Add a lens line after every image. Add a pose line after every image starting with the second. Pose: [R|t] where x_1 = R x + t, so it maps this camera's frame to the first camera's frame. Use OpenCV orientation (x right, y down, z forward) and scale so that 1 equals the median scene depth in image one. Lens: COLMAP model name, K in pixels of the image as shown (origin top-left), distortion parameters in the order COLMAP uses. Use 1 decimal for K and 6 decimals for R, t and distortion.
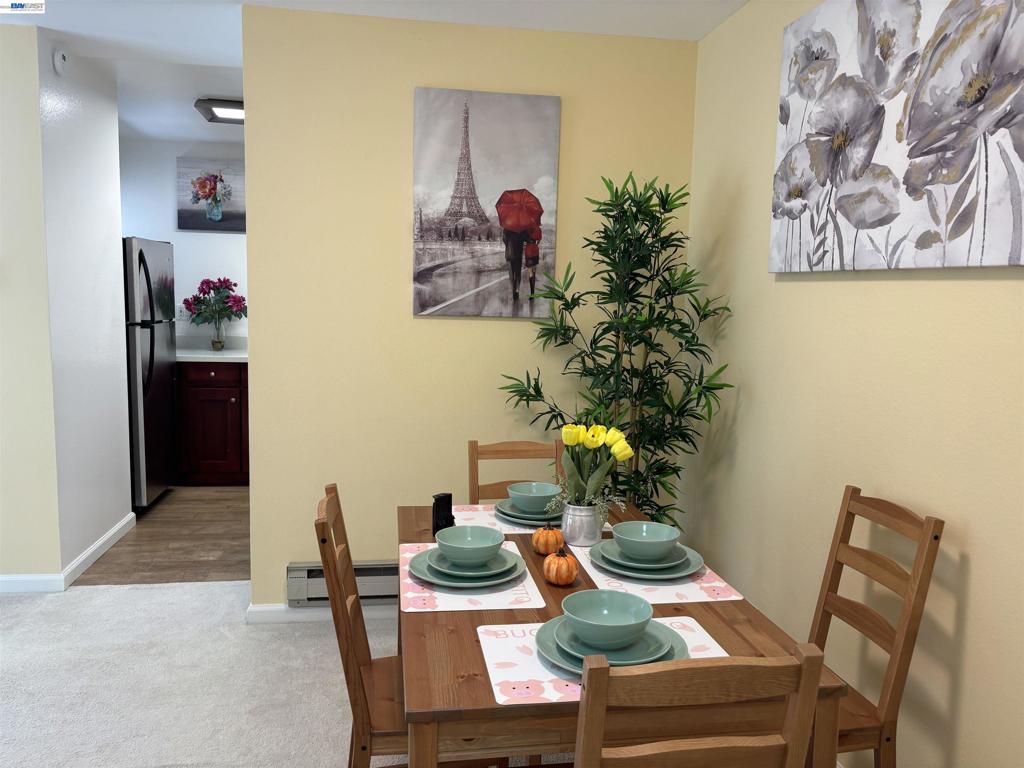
lens RADIAL K [[789.1, 0, 509.8], [0, 789.1, 408.0], [0, 0, 1]] dist [0.002112, -0.005784]
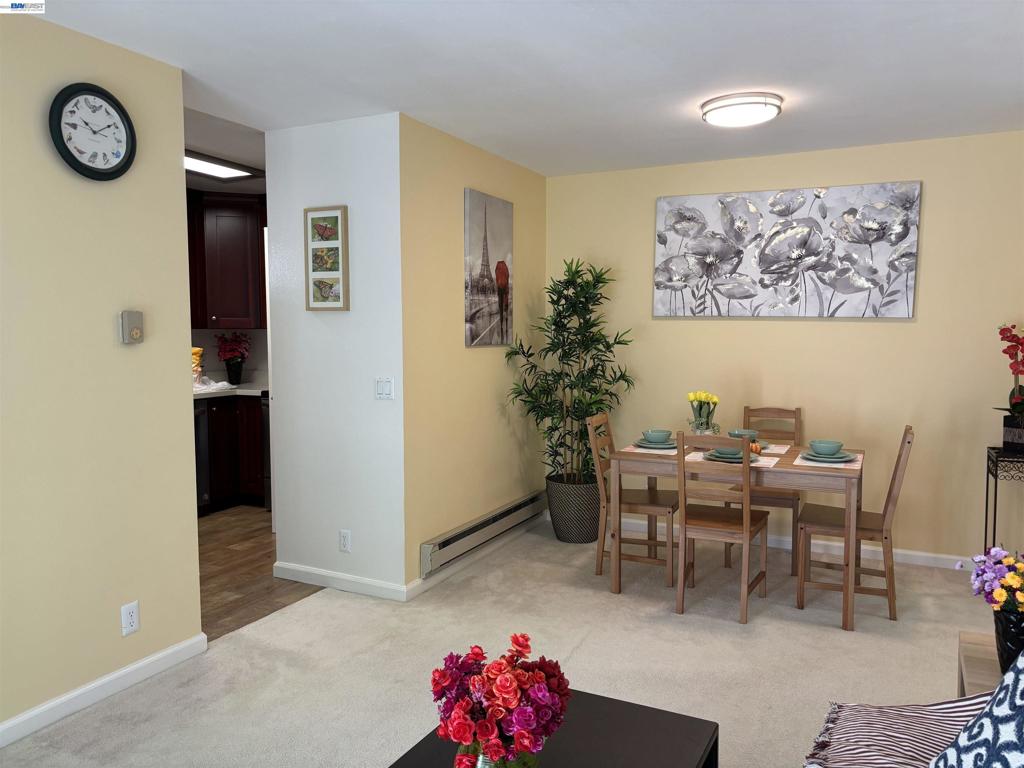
lens RADIAL K [[766.0, 0, 512.9], [0, 766.0, 399.7], [0, 0, 1]] dist [-0.003490, -0.002460]
pose [[0.564980, -0.105537, 0.818327, -1.732135], [0.128060, 0.990984, 0.039390, -0.095623], [-0.815106, 0.082540, 0.573401, 0.226104]]
